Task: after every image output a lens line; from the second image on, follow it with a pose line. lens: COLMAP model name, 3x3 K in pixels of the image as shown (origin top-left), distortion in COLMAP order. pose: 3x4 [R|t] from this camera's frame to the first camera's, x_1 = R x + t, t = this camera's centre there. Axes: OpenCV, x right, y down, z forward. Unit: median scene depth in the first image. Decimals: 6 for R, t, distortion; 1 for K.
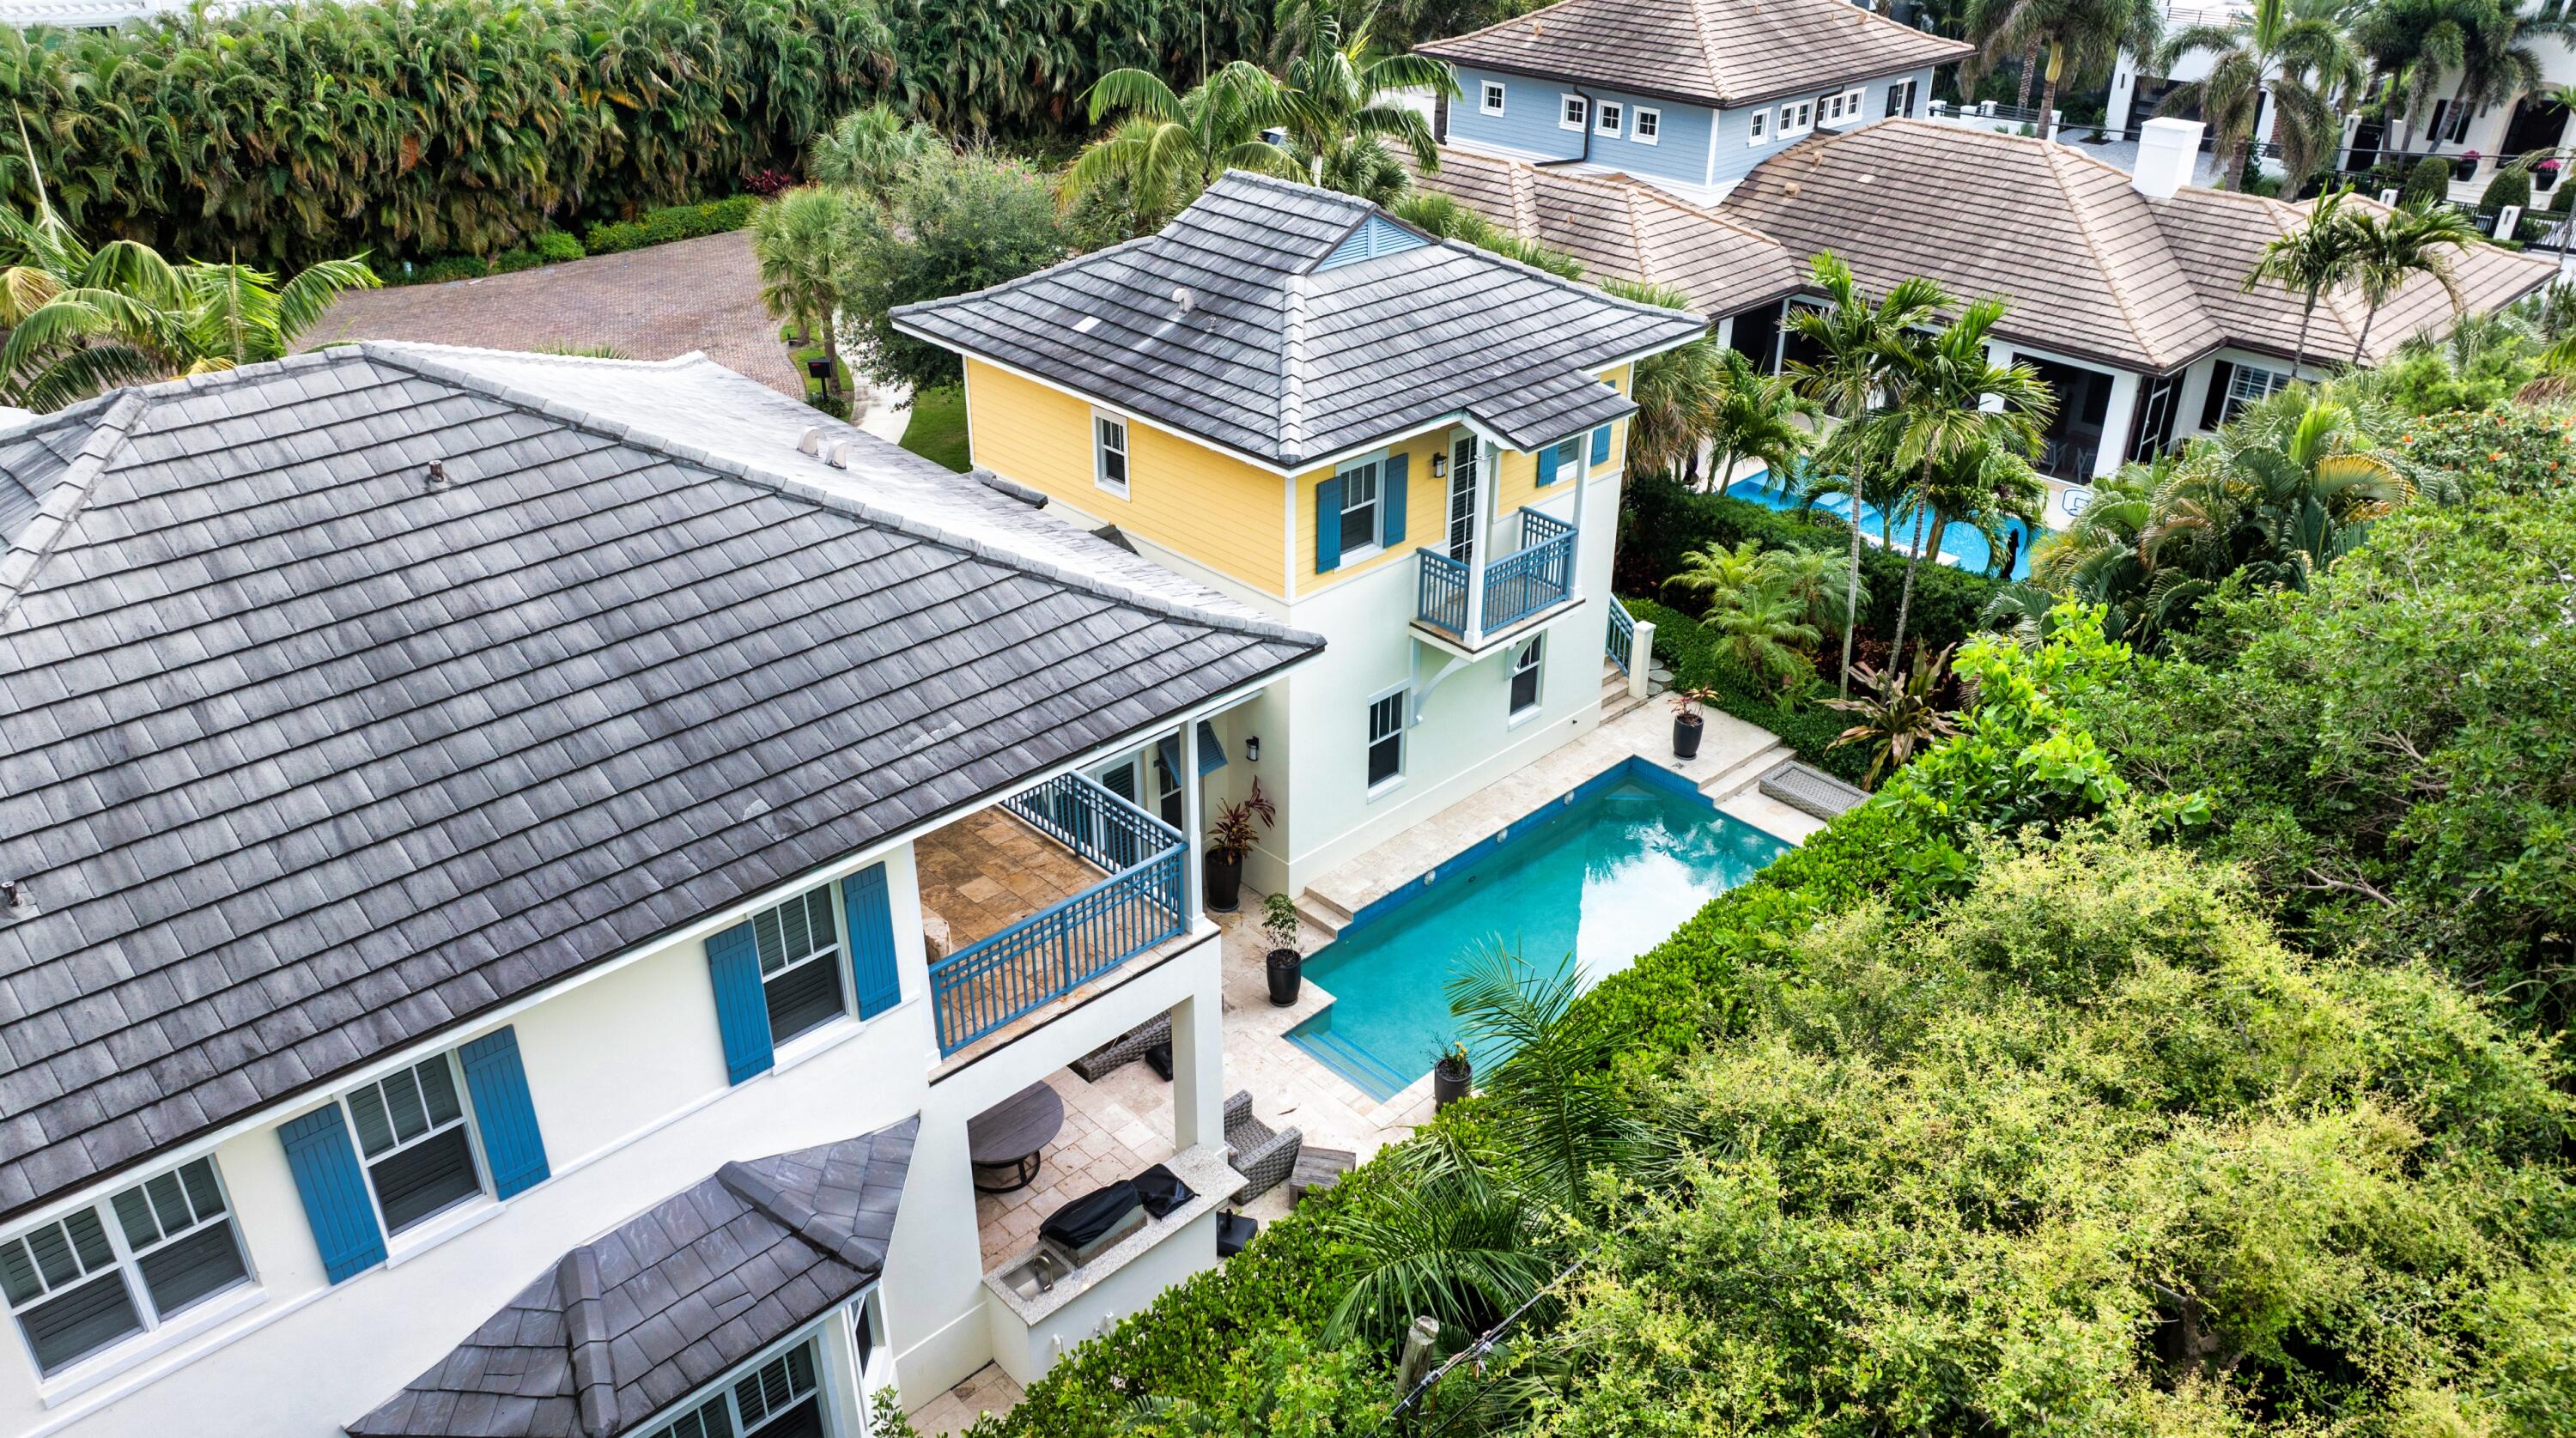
lens RADIAL K [[1824.0, 0, 1296.7], [0, 1824.0, 706.6], [0, 0, 1]] dist [-0.012724, 0.003460]
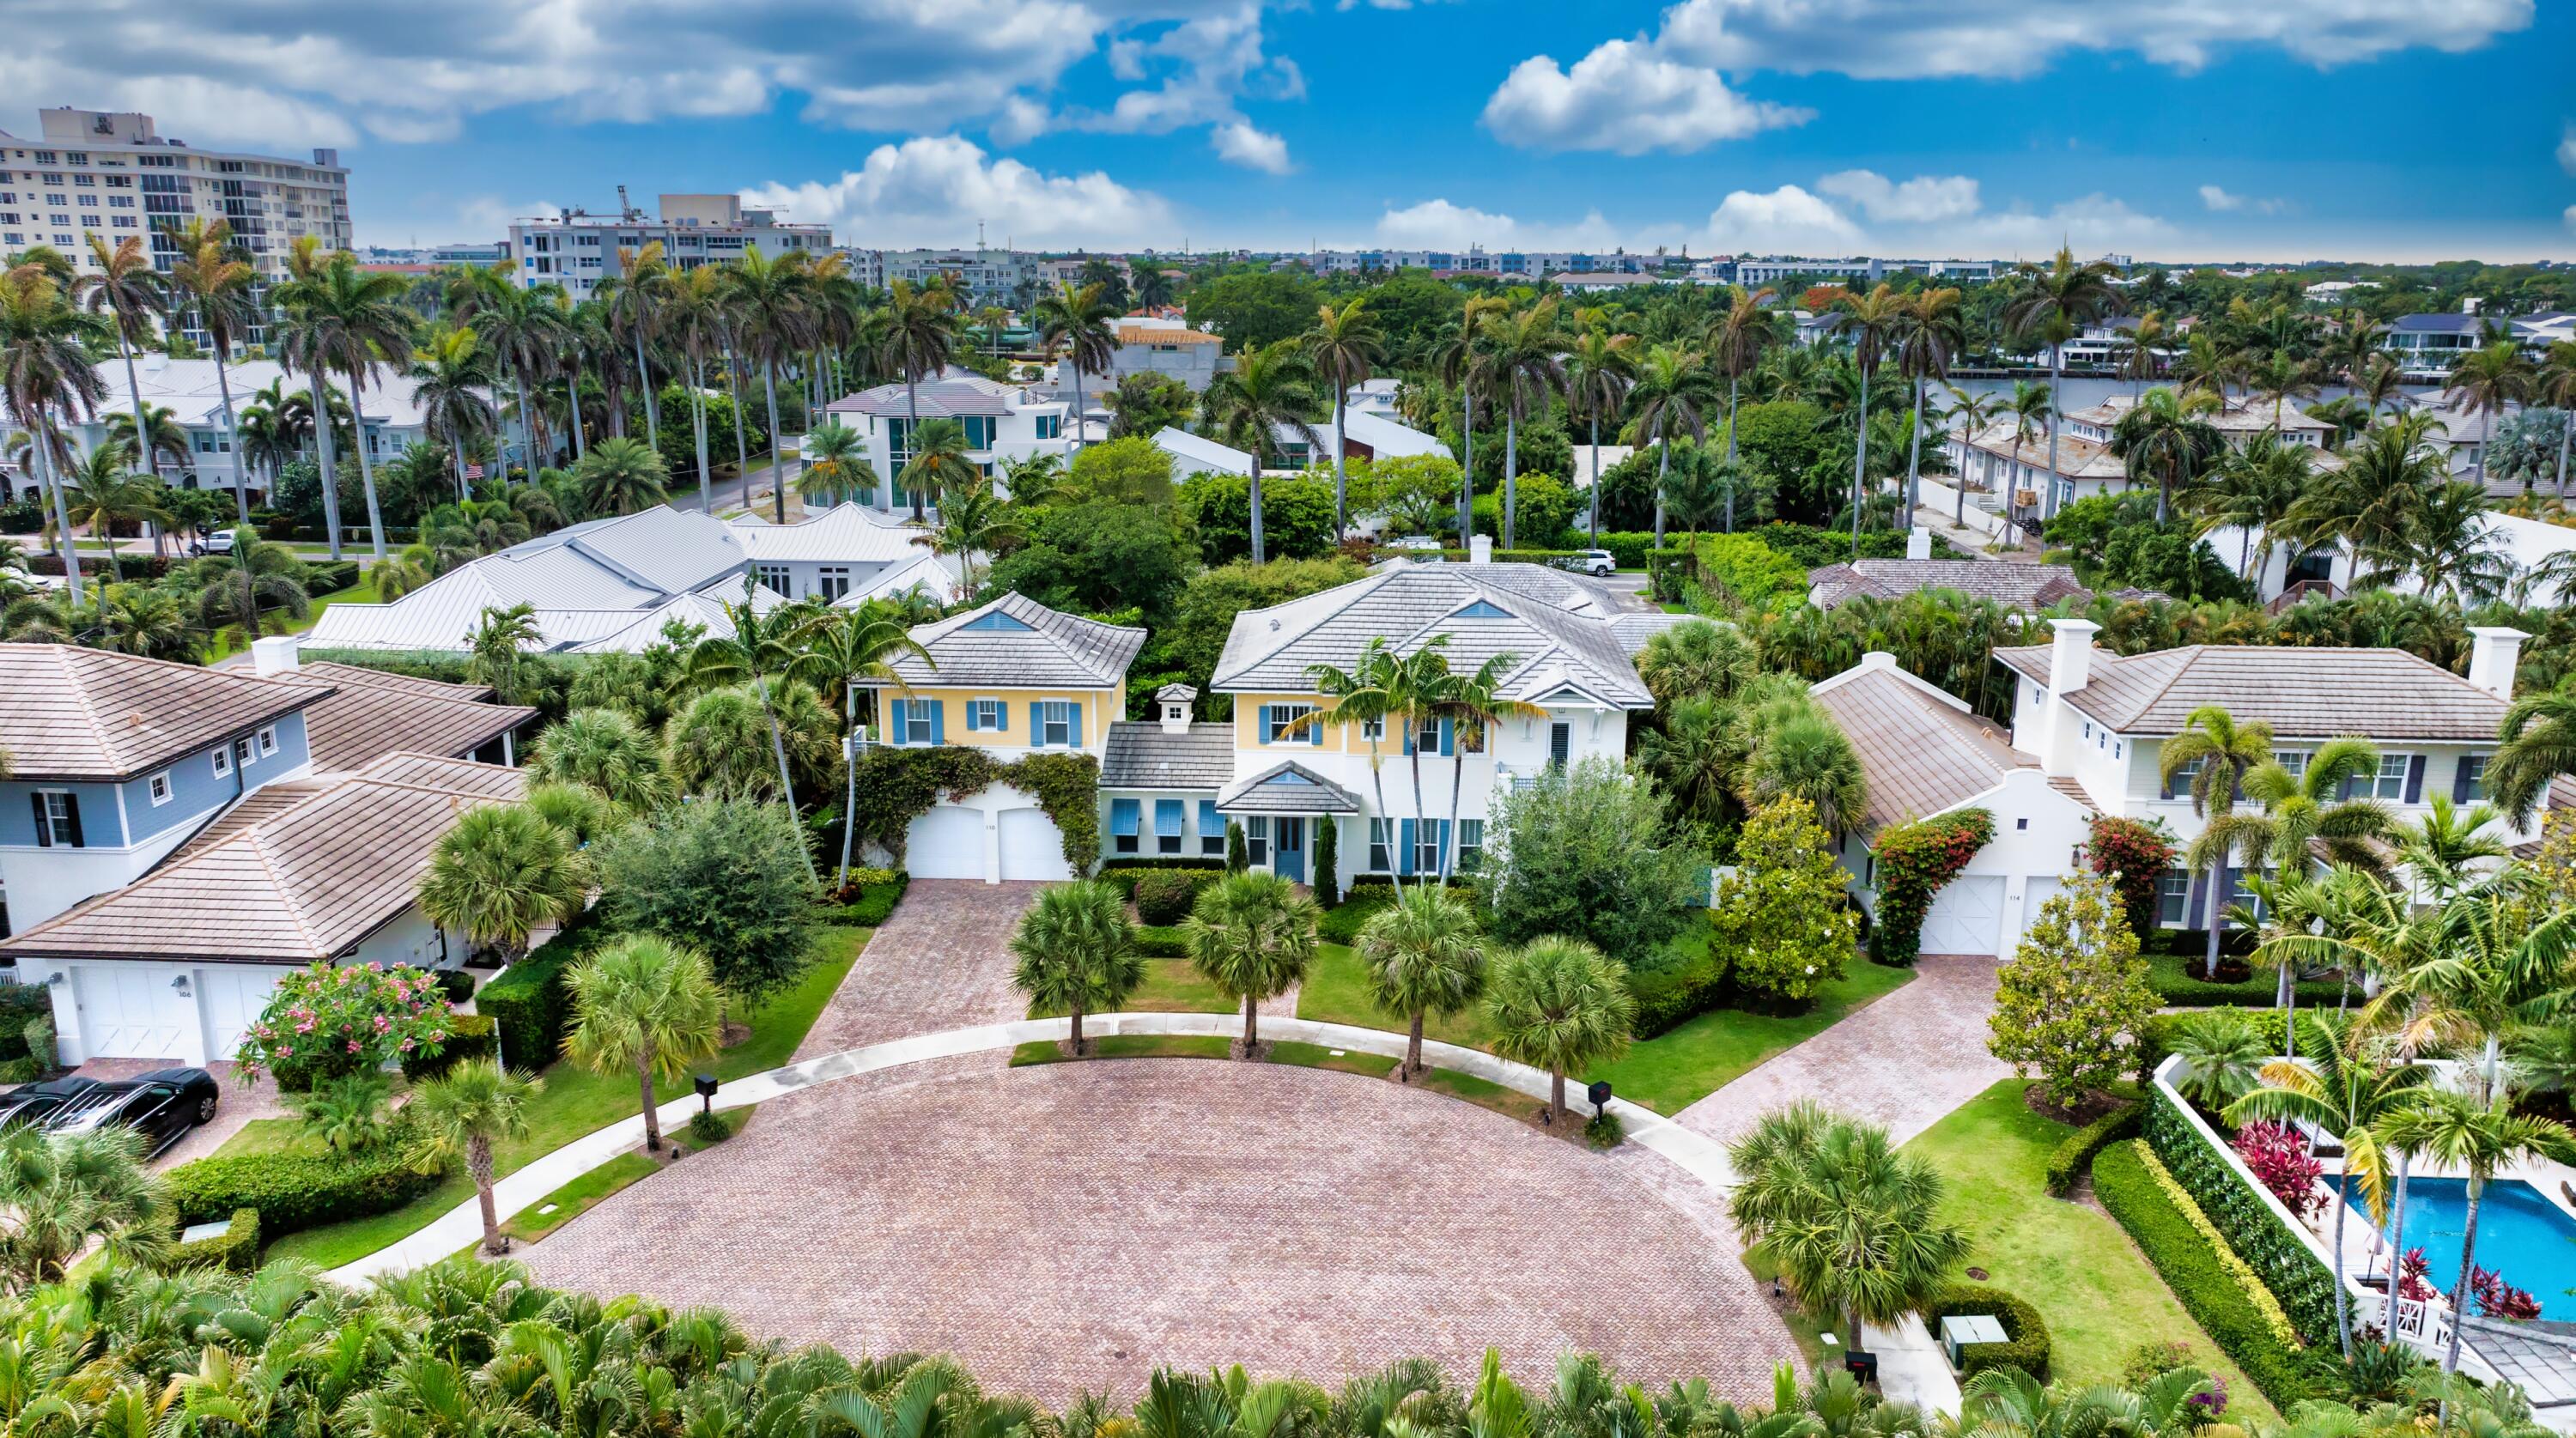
lens RADIAL K [[1824.0, 0, 1296.7], [0, 1824.0, 706.6], [0, 0, 1]] dist [-0.012724, 0.003460]
pose [[-0.686998, -0.184071, 0.702959, -1.671635], [0.335523, 0.777736, 0.531556, -1.122670], [-0.644561, 0.601036, -0.472543, 1.678162]]
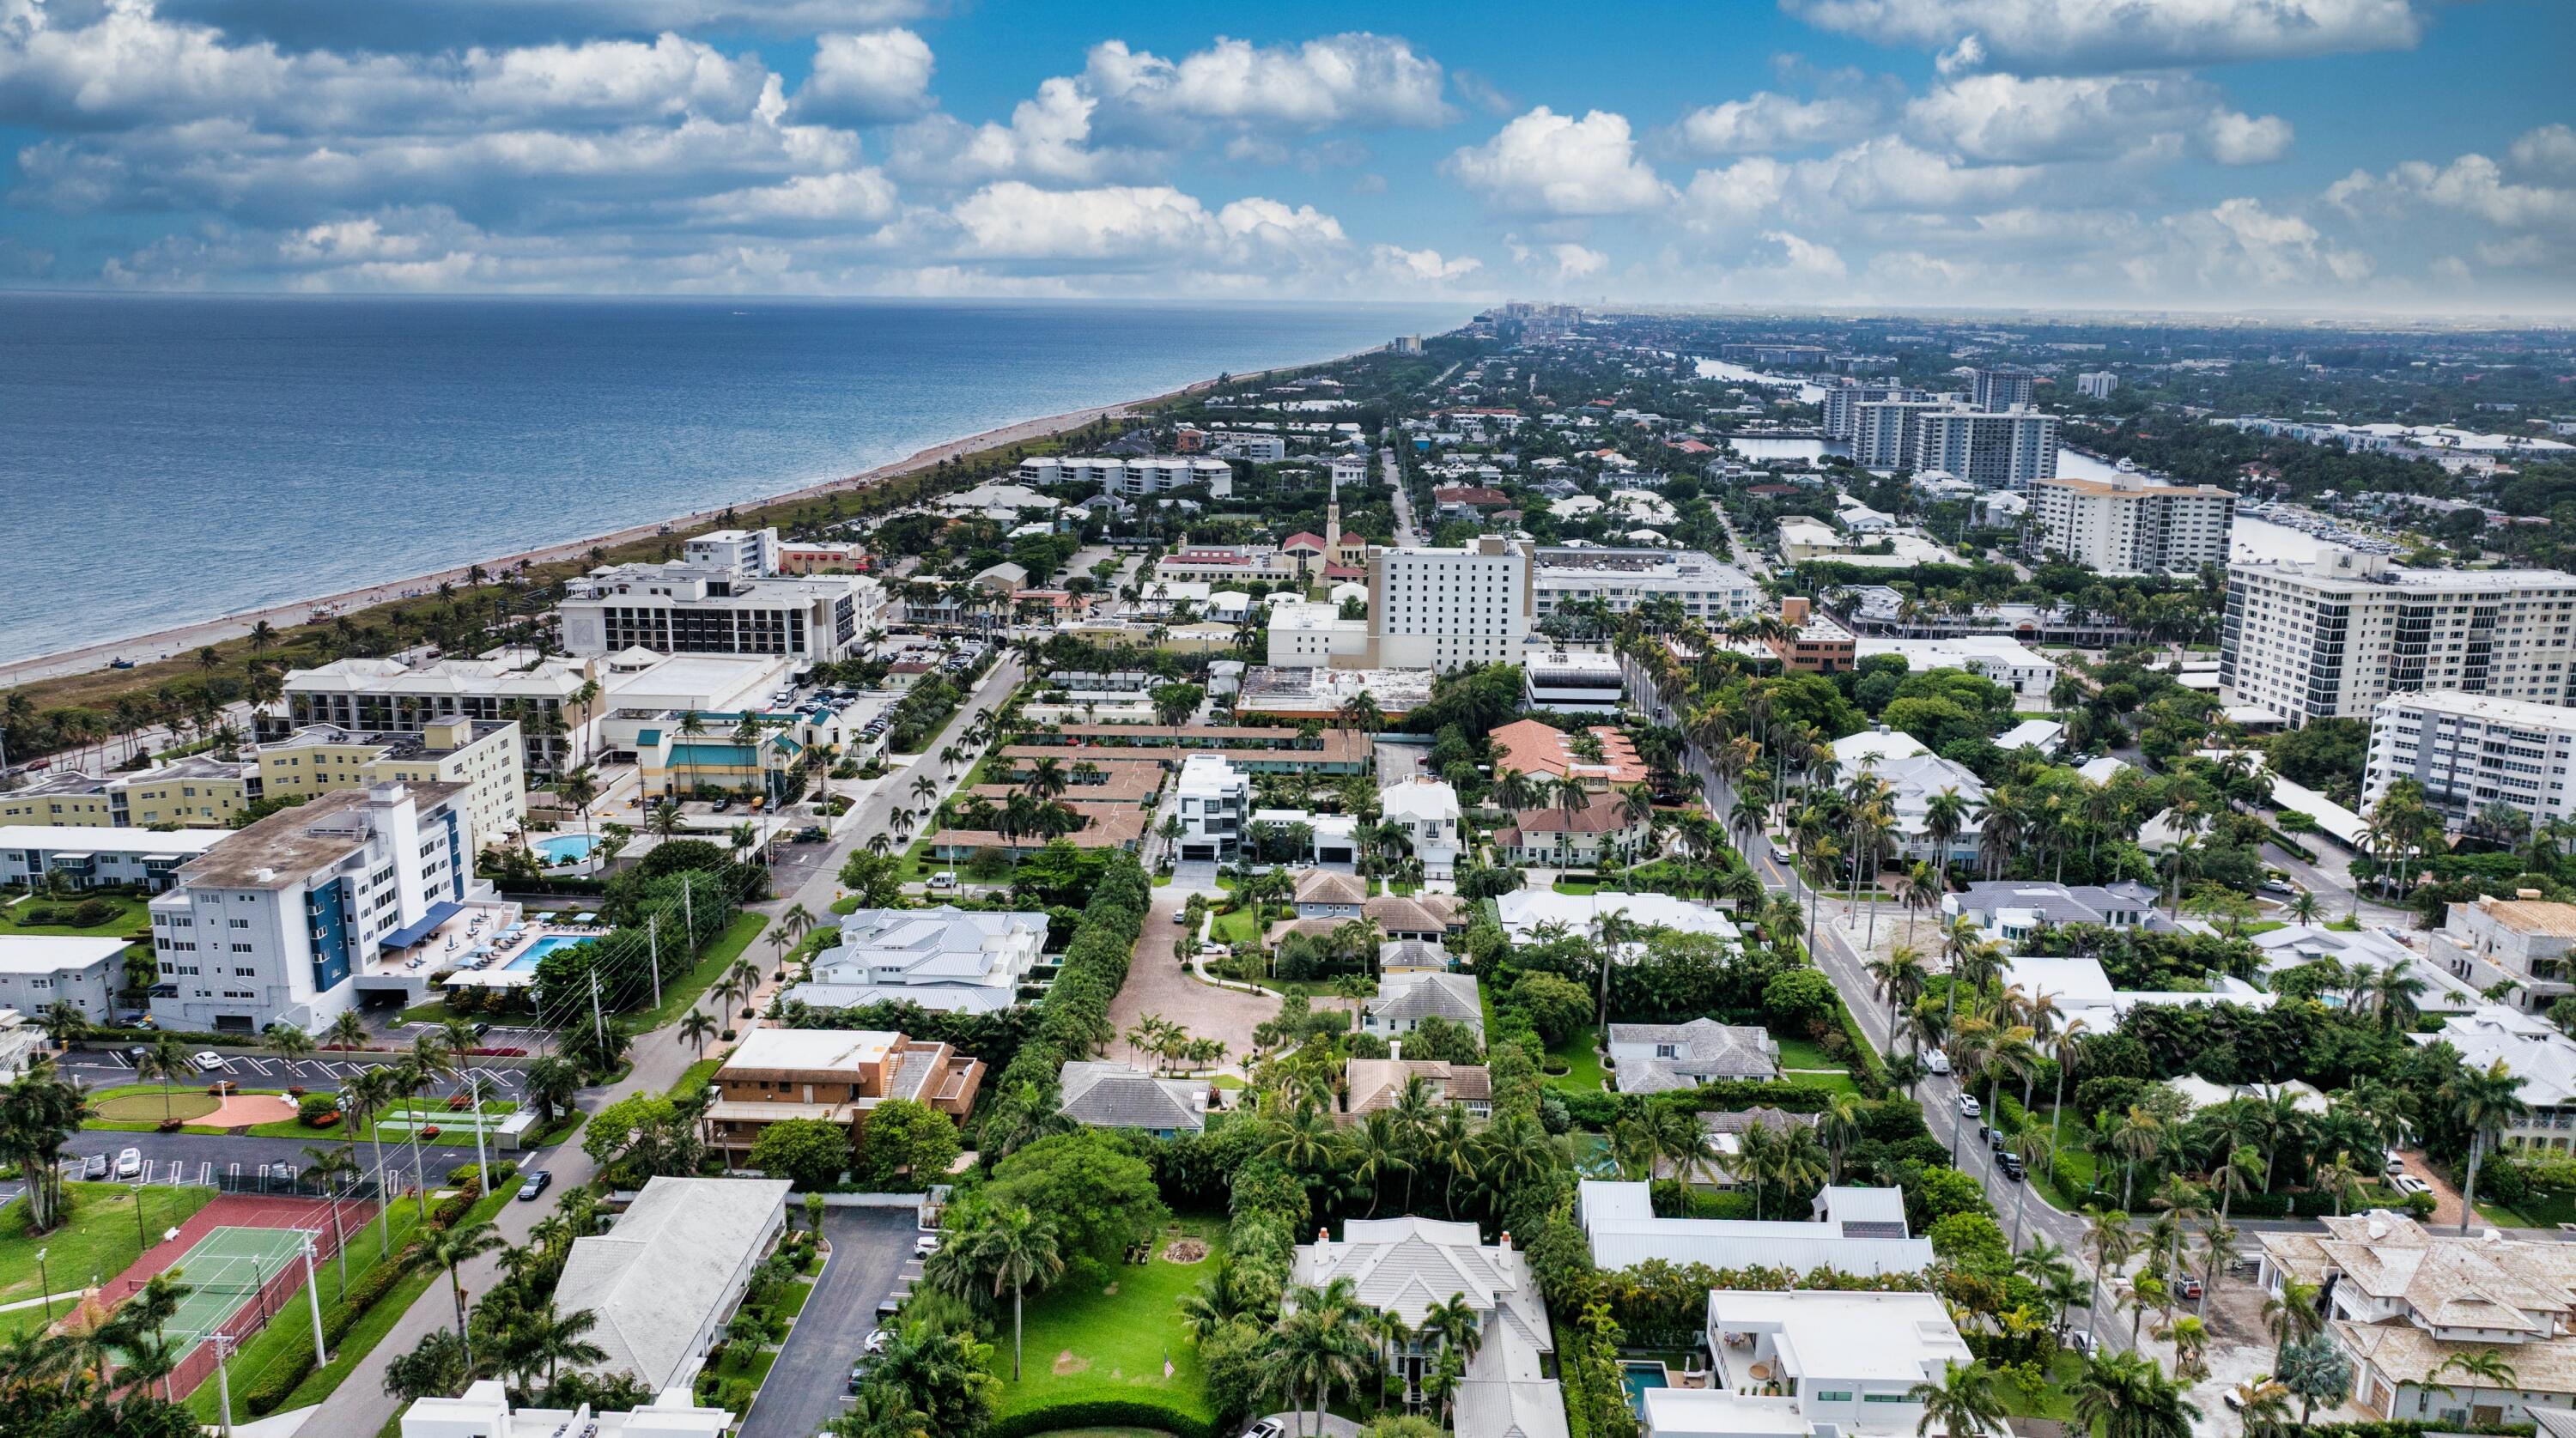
lens RADIAL K [[1813.4, 0, 1303.1], [0, 1813.4, 727.5], [0, 0, 1]] dist [-0.021712, 0.009713]
pose [[0.718585, -0.158285, 0.677187, -5.506274], [0.323354, 0.938139, -0.123842, -0.287602], [-0.615693, 0.307962, 0.725315, -4.829535]]
